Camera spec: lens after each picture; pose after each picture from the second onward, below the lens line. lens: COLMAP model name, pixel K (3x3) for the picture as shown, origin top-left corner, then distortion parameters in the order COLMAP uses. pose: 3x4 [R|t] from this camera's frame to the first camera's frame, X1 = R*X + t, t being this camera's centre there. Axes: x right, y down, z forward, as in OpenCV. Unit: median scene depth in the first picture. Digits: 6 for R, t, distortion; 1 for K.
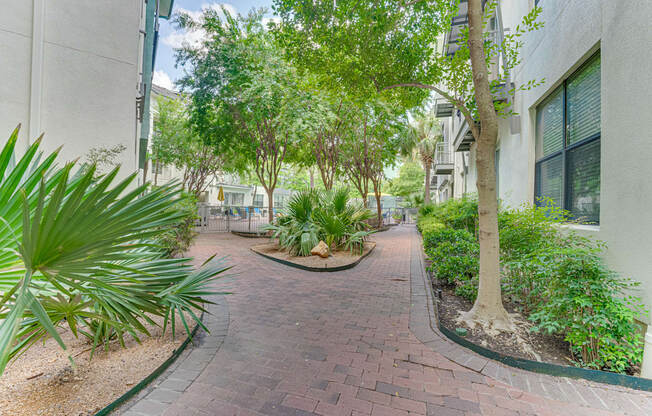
lens RADIAL K [[264.6, 0, 326.0], [0, 264.6, 208.0], [0, 0, 1]] dist [-0.017216, -0.000279]
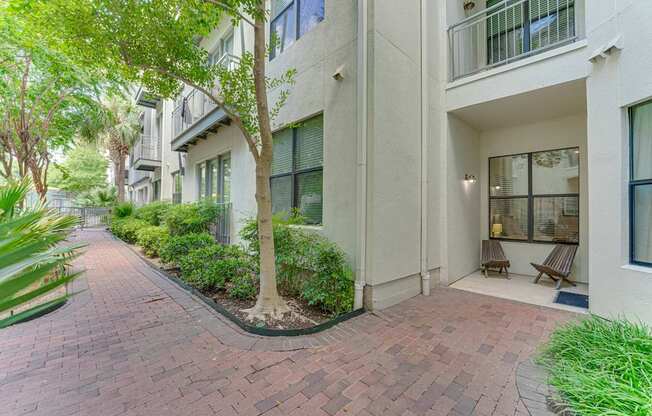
lens RADIAL K [[264.6, 0, 326.0], [0, 264.6, 208.0], [0, 0, 1]] dist [-0.017216, -0.000279]
pose [[0.455697, 0.000286, 0.890135, -0.271117], [-0.008902, 0.999951, 0.004236, -0.036200], [-0.890090, -0.009854, 0.455678, 0.166917]]
